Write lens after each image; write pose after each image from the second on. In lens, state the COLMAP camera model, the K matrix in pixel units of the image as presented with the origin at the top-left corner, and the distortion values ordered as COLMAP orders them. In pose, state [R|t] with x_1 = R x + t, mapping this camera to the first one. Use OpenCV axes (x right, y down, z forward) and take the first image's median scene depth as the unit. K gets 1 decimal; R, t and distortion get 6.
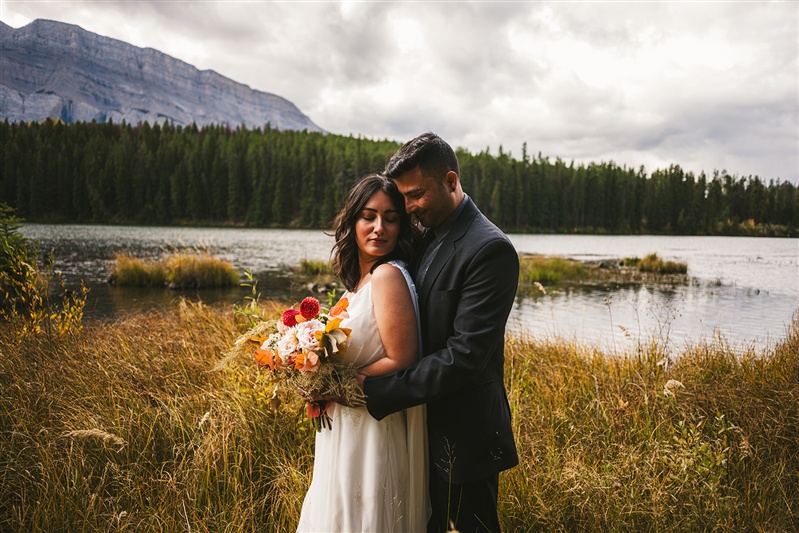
lens RADIAL K [[615.2, 0, 399.5], [0, 615.2, 266.5], [0, 0, 1]] dist [-0.008463, -0.005111]
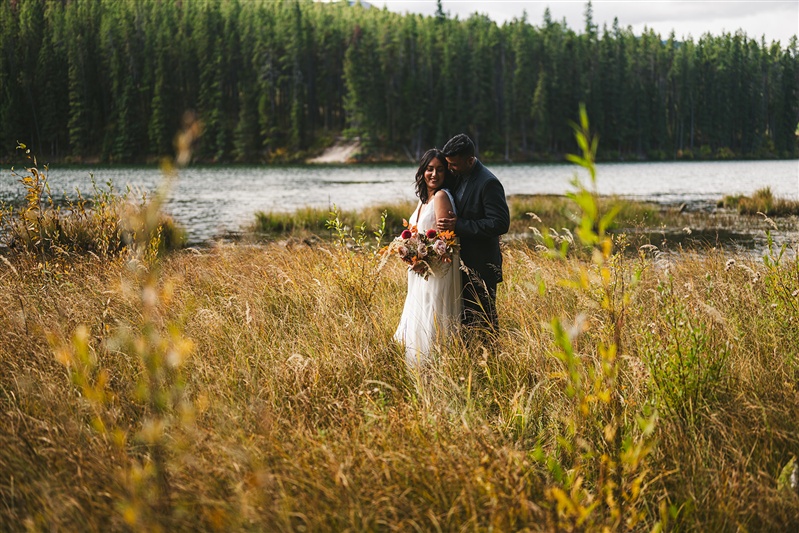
lens RADIAL K [[1247.7, 0, 399.5], [0, 1247.7, 266.5], [0, 0, 1]] dist [0.002197, 0.052533]
pose [[0.999052, -0.031885, 0.029642, -0.014184], [0.031072, 0.999139, 0.027482, 0.006472], [-0.030493, -0.026535, 0.999183, -0.161128]]
